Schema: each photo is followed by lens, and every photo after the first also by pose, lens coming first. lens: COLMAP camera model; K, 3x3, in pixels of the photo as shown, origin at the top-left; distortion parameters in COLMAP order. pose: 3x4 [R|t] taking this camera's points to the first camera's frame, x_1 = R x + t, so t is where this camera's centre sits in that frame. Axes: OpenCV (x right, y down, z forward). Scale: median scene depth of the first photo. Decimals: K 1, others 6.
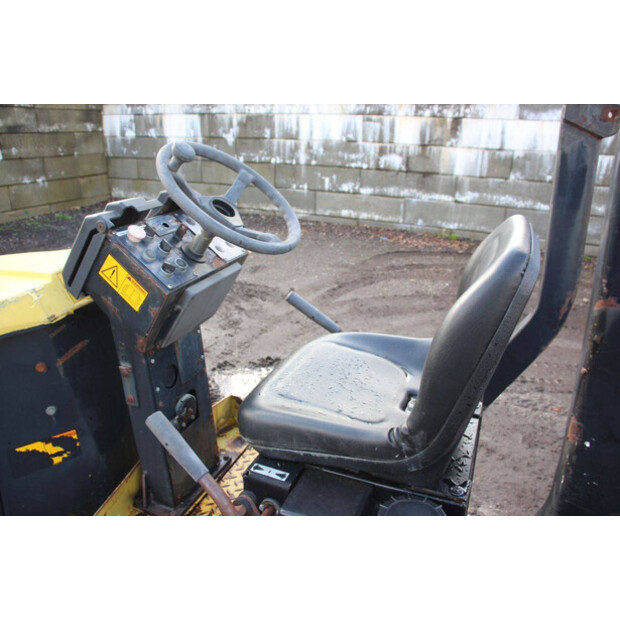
lens RADIAL K [[504.4, 0, 308.8], [0, 504.4, 311.0], [0, 0, 1]] dist [-0.163192, 0.134721]
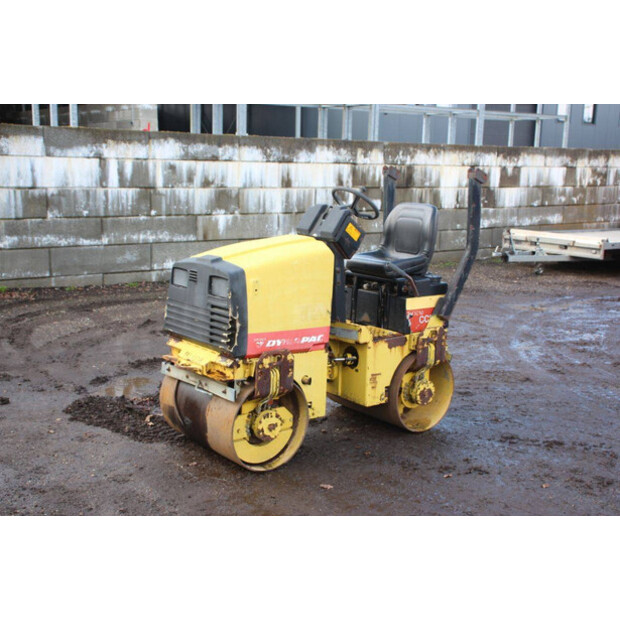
lens RADIAL K [[805.4, 0, 304.1], [0, 805.4, 311.5], [0, 0, 1]] dist [0.036573, 0.000000]
pose [[0.497910, -0.162589, 0.851851, -0.655763], [0.300506, 0.953759, 0.006393, 0.039028], [-0.813500, 0.252803, 0.523745, -0.164693]]
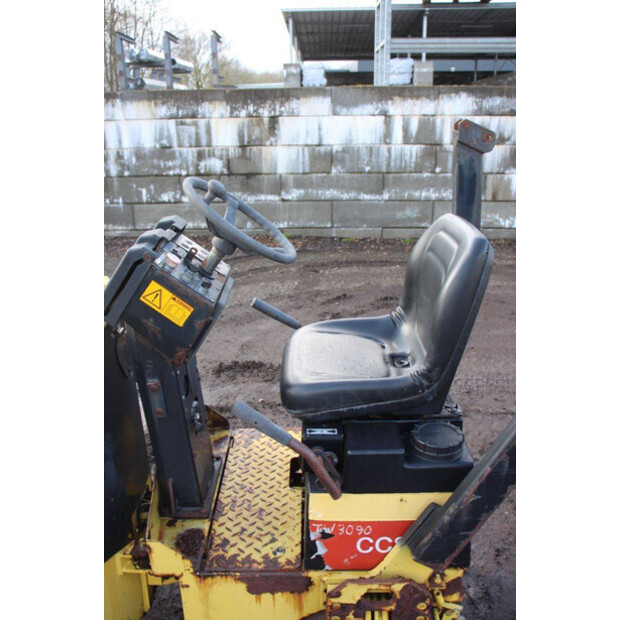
lens RADIAL K [[554.1, 0, 306.3], [0, 554.1, 308.9], [0, 0, 1]] dist [-0.123276, 0.098952]
pose [[0.926749, -0.151289, 0.343873, -0.070981], [0.160939, 0.986964, 0.000487, 0.000891], [-0.339464, 0.054891, 0.939016, -0.042546]]
